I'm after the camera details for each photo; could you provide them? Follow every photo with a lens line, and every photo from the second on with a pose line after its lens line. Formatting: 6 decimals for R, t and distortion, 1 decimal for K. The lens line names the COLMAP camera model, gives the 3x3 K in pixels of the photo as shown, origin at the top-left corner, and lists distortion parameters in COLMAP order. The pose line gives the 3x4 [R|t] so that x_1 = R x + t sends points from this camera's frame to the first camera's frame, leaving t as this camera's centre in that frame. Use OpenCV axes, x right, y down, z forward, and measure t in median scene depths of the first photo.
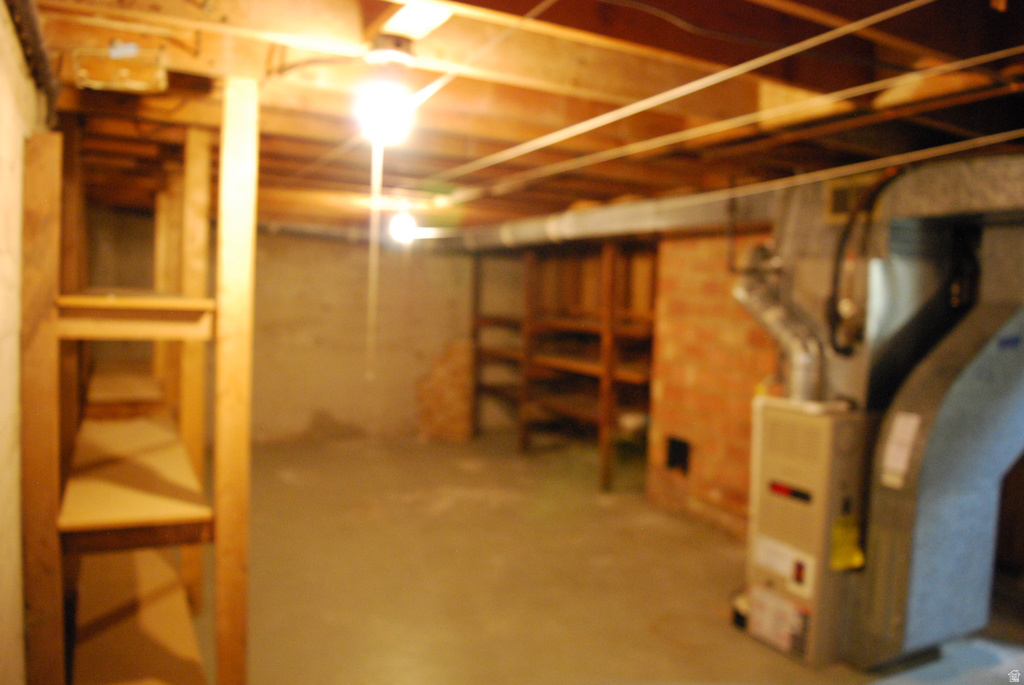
lens RADIAL K [[799.0, 0, 509.9], [0, 799.0, 338.5], [0, 0, 1]] dist [-0.093135, 0.020539]
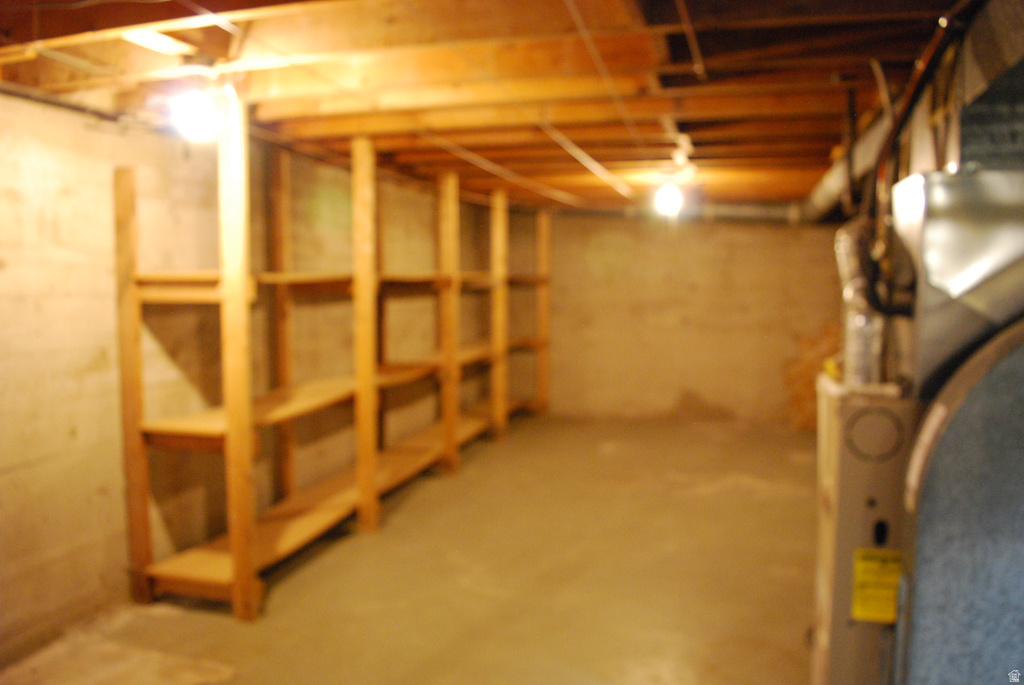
lens RADIAL K [[799.0, 0, 509.9], [0, 799.0, 338.5], [0, 0, 1]] dist [-0.093135, 0.020539]
pose [[0.728642, 0.014247, -0.684746, 0.292901], [-0.007710, 0.999891, 0.012600, 0.014585], [0.684851, -0.003901, 0.728672, 0.117454]]
